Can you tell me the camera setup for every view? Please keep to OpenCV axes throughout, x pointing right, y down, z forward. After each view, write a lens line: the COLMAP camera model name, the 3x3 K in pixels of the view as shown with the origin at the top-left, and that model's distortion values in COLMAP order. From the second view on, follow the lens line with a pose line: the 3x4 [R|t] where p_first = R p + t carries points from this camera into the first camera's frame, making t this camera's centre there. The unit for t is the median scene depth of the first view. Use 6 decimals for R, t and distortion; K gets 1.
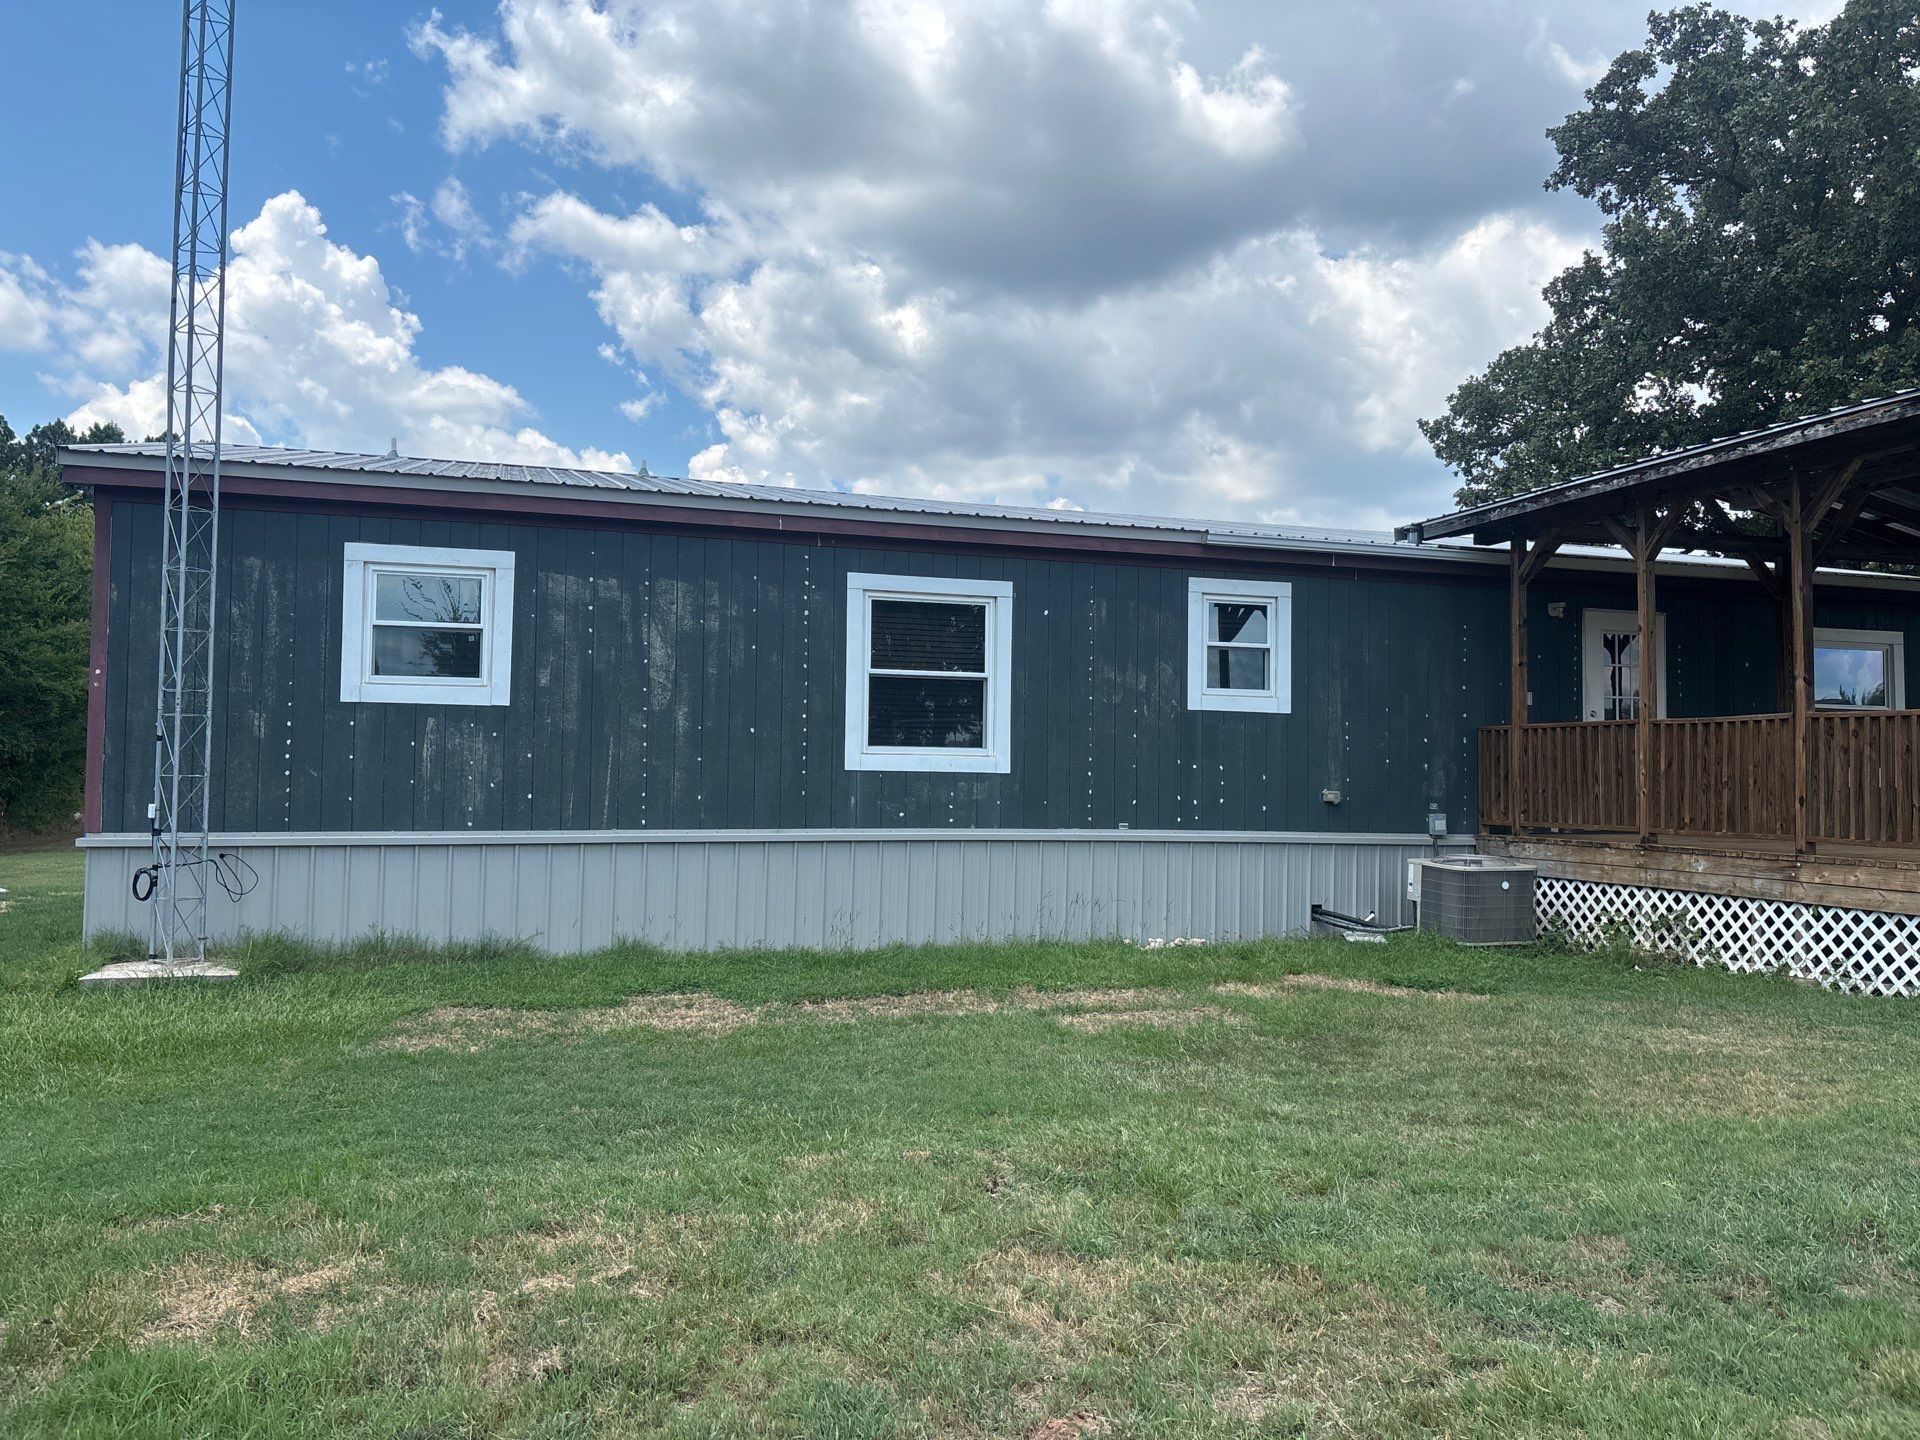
lens RADIAL K [[1374.1, 0, 958.0], [0, 1374.1, 682.0], [0, 0, 1]] dist [0.053908, -0.054305]
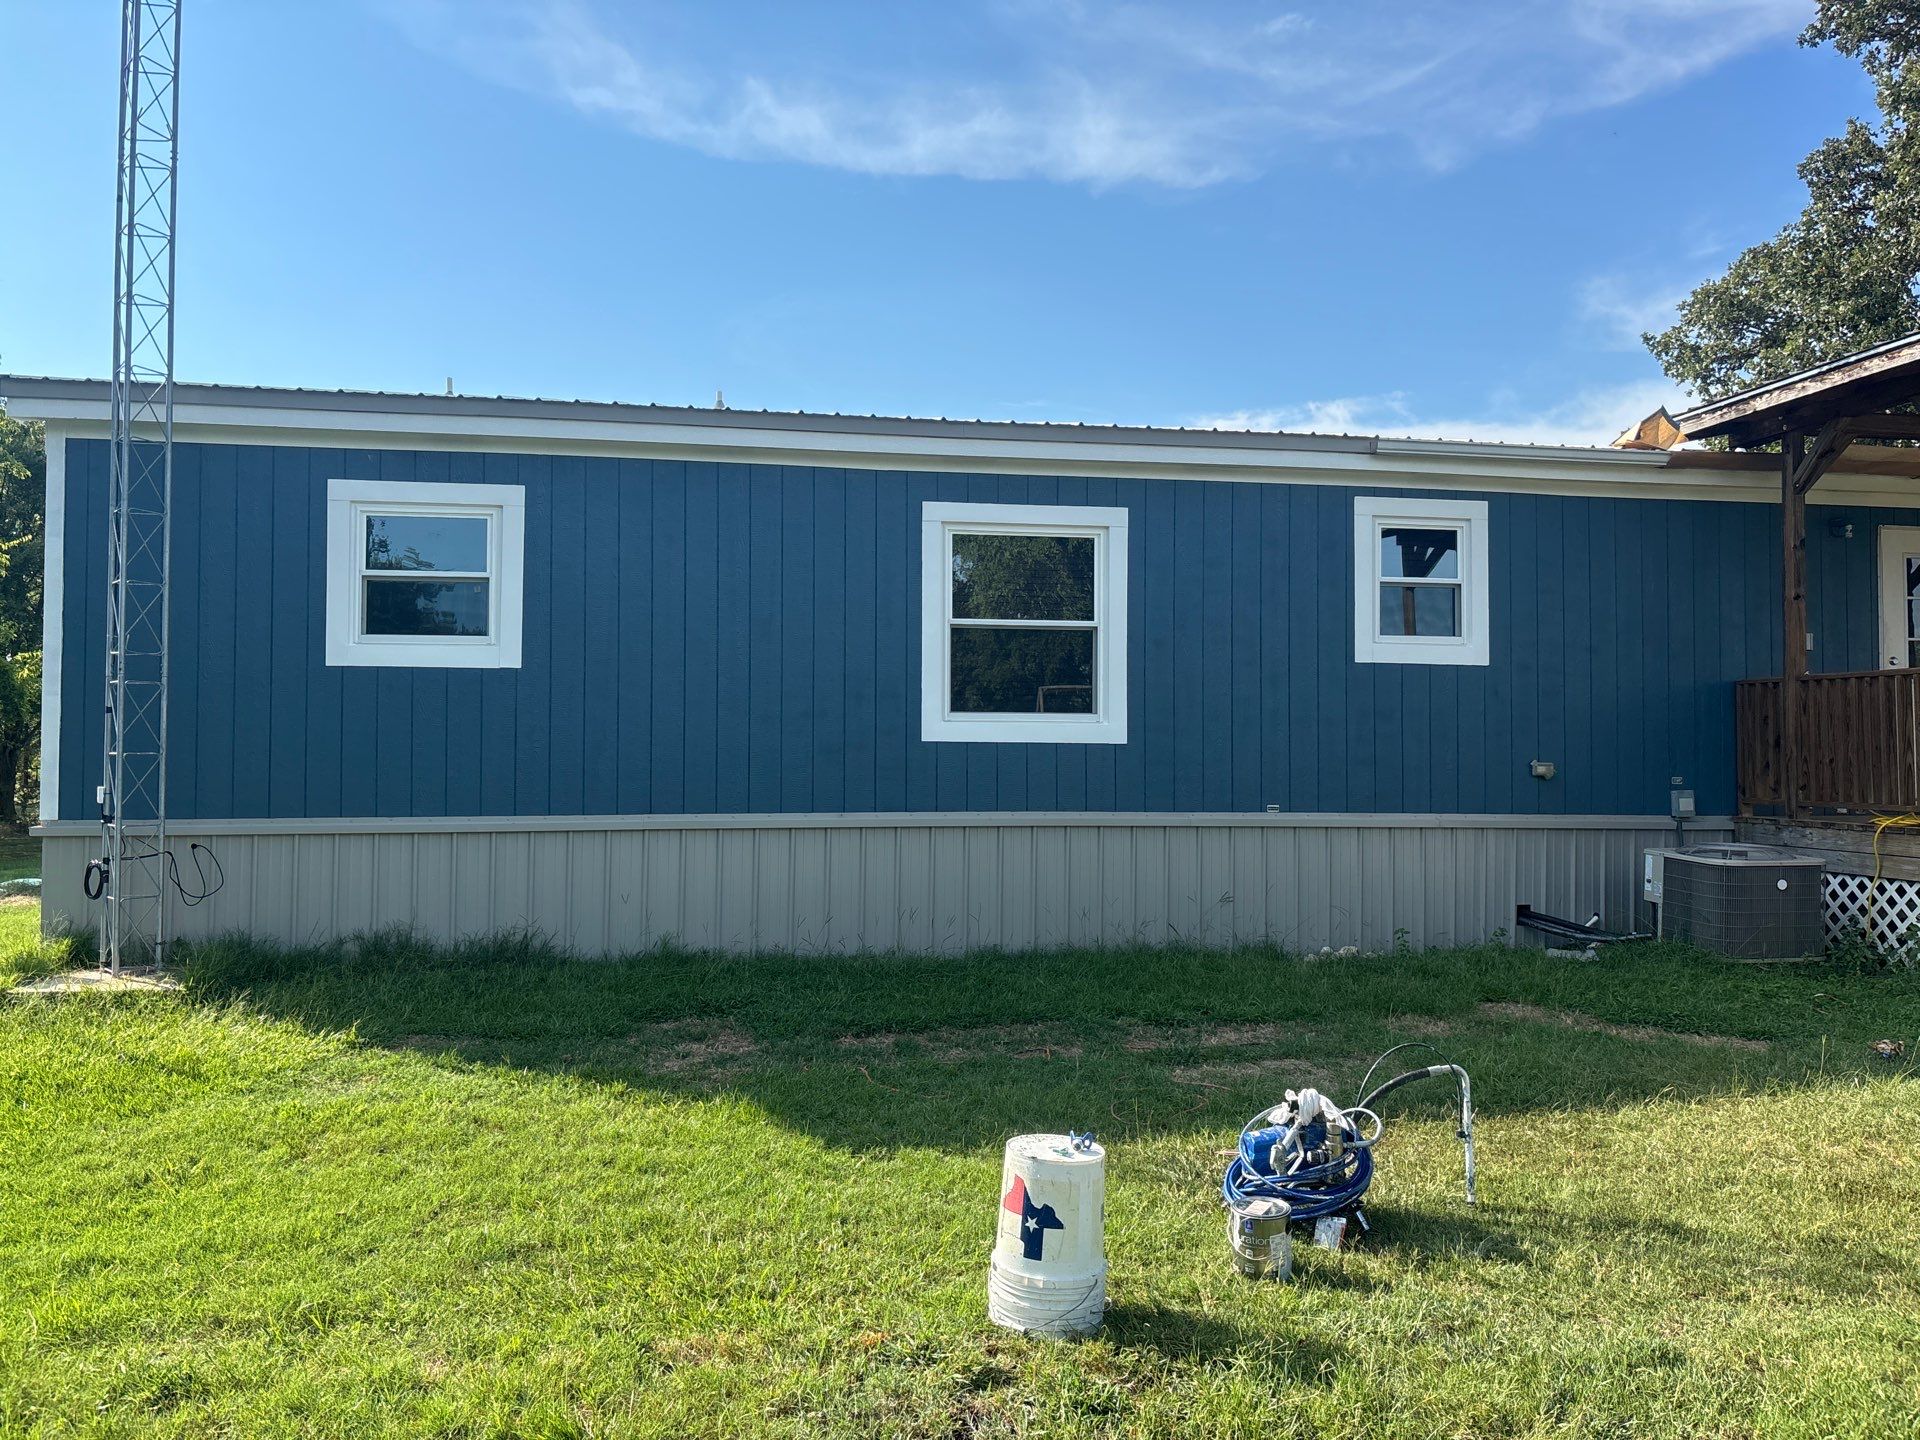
lens RADIAL K [[1341.0, 0, 960.0], [0, 1341.0, 720.0], [0, 0, 1]] dist [0.022321, -0.038452]
pose [[0.990147, -0.011802, -0.139537, 0.050545], [0.017952, 0.998918, 0.042899, 0.016360], [0.138879, -0.044981, 0.989287, 0.202906]]
